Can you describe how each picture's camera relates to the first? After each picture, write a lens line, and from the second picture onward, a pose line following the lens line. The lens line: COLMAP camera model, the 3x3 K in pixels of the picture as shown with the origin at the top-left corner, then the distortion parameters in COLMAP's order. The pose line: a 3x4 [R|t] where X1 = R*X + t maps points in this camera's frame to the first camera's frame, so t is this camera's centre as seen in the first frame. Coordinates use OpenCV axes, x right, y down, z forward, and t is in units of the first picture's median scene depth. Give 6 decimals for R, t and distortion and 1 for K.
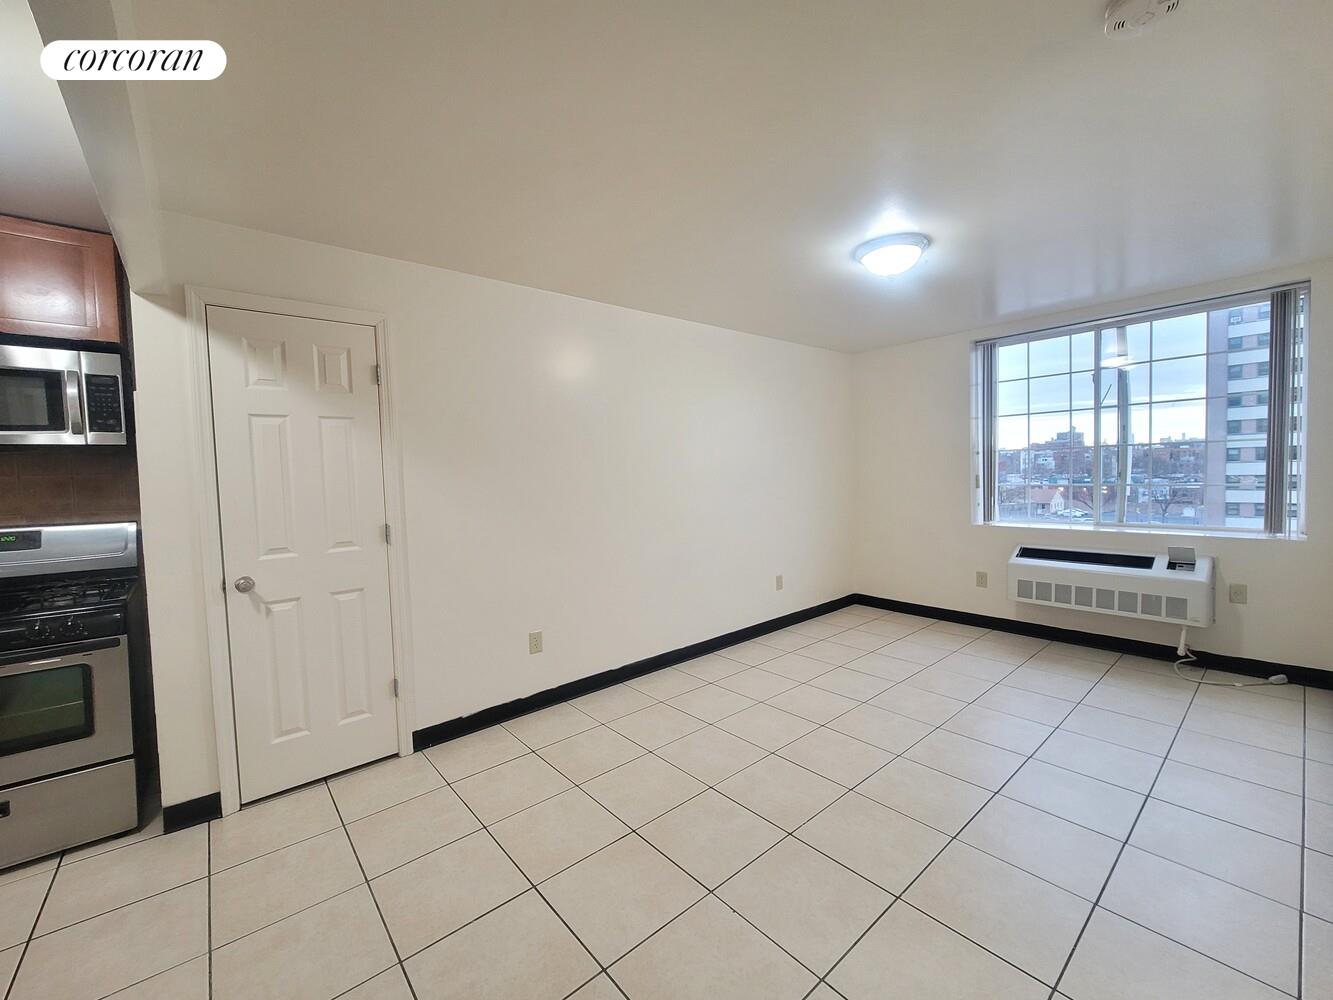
lens RADIAL K [[549.8, 0, 664.5], [0, 549.8, 496.0], [0, 0, 1]] dist [-0.006706, -0.000012]
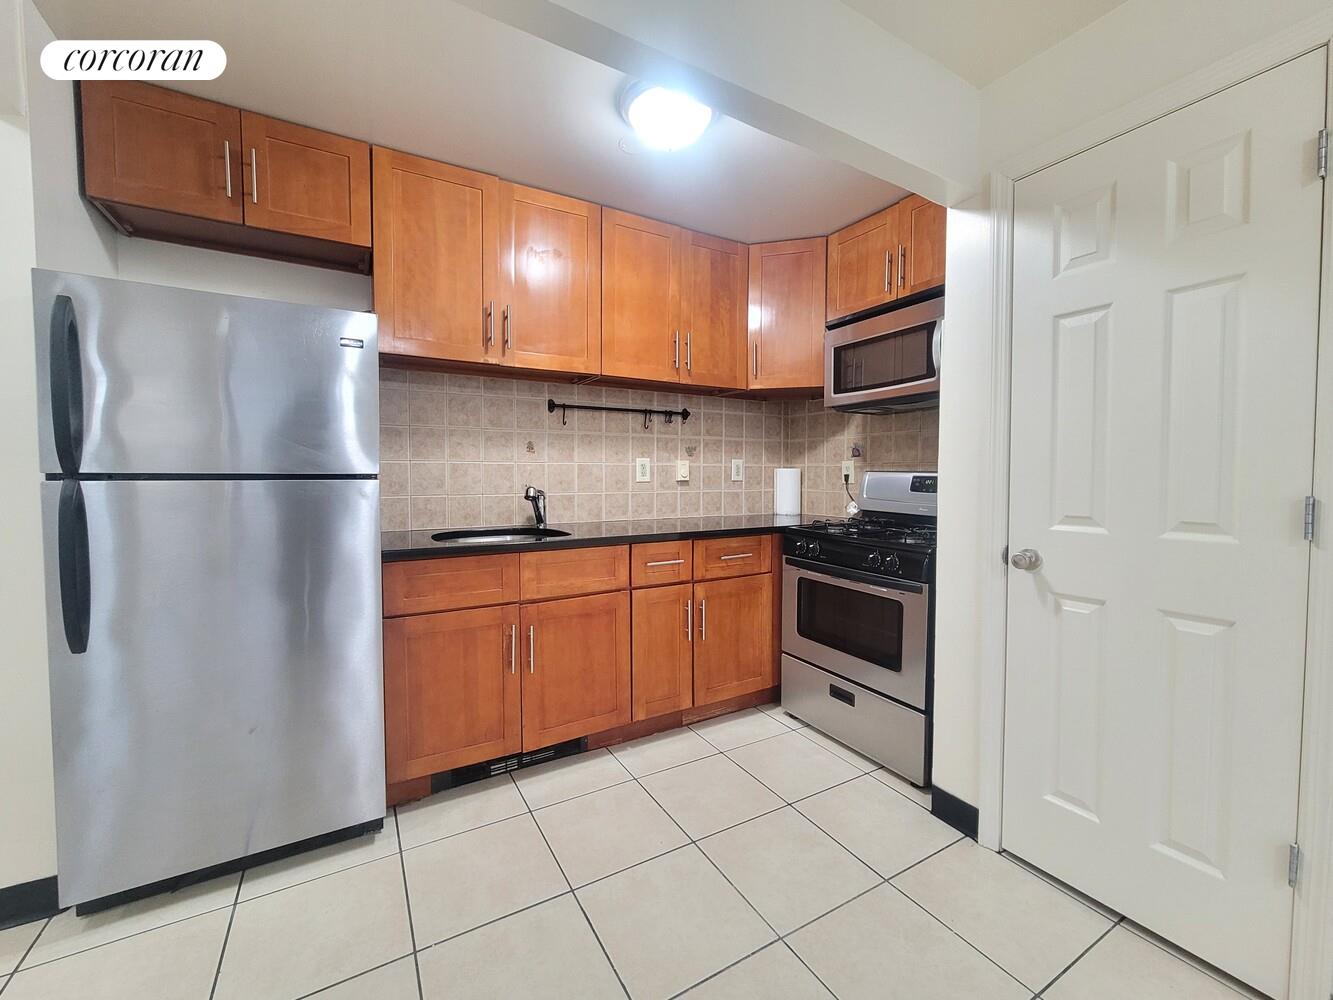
lens RADIAL K [[549.8, 0, 664.5], [0, 549.8, 496.0], [0, 0, 1]] dist [-0.006706, -0.000012]
pose [[-0.172339, 0.068100, -0.982681, 0.015784], [-0.035739, 0.996518, 0.075327, 0.040421], [0.984389, 0.048102, -0.169305, 0.636537]]
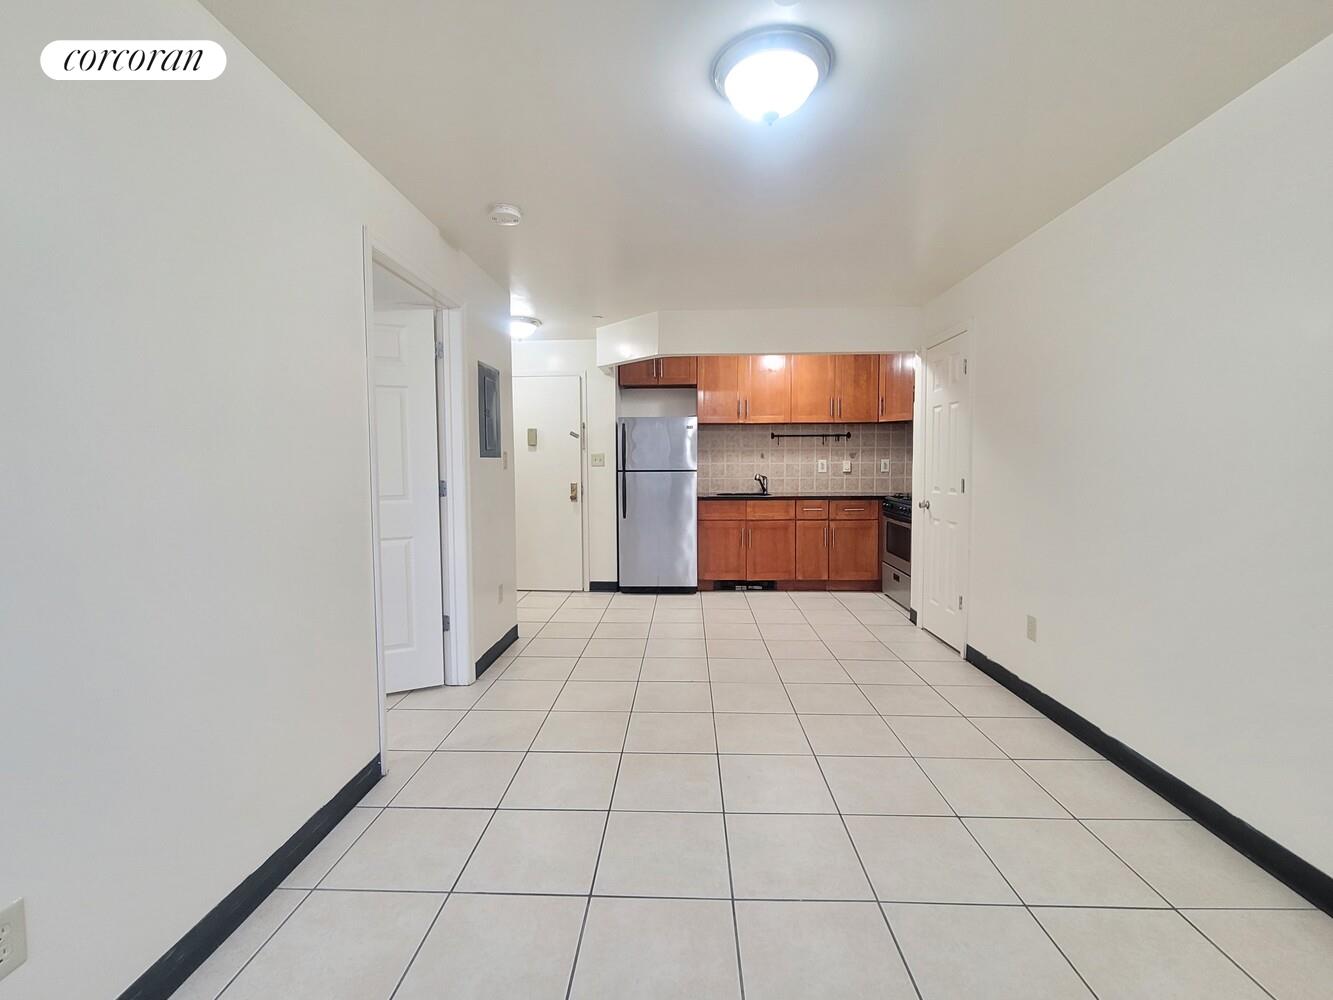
lens RADIAL K [[553.5, 0, 663.6], [0, 553.5, 492.9], [0, 0, 1]] dist [0.011619, 0.000119]
pose [[-0.673660, 0.072460, -0.735481, 1.141239], [-0.005059, 0.994707, 0.102632, -0.059797], [0.739024, 0.072860, -0.669727, 1.574443]]
